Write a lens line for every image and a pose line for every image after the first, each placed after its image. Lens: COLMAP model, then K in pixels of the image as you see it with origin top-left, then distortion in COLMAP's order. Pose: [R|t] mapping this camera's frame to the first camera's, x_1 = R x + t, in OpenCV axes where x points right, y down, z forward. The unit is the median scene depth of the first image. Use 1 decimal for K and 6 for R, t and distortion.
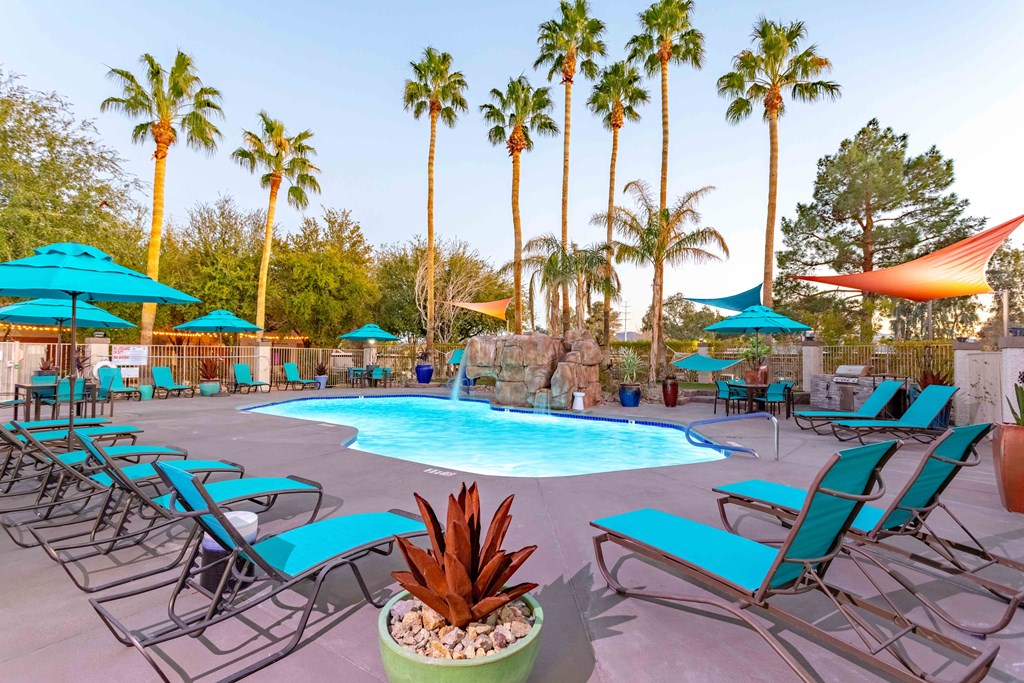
lens RADIAL K [[476.5, 0, 512.0], [0, 476.5, 341.5], [0, 0, 1]] dist [0.001118, -0.000046]
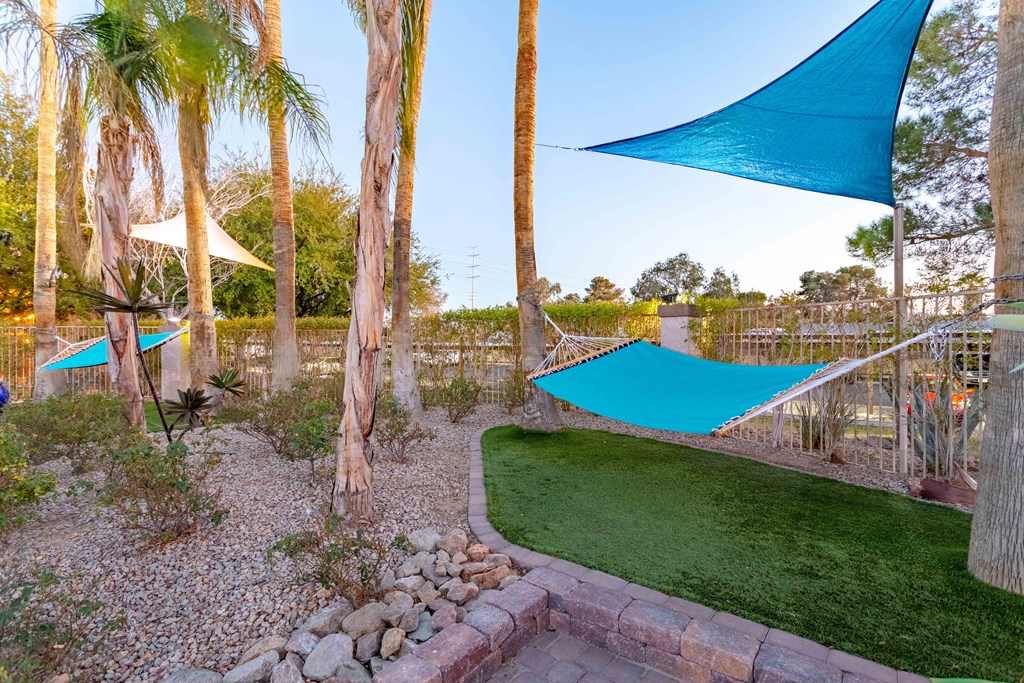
lens RADIAL K [[476.5, 0, 512.0], [0, 476.5, 341.5], [0, 0, 1]] dist [0.001118, -0.000046]
pose [[0.999216, -0.015318, -0.036516, 0.351420], [0.016498, 0.999344, 0.032228, 0.017073], [0.035998, -0.032805, 0.998813, 0.784562]]
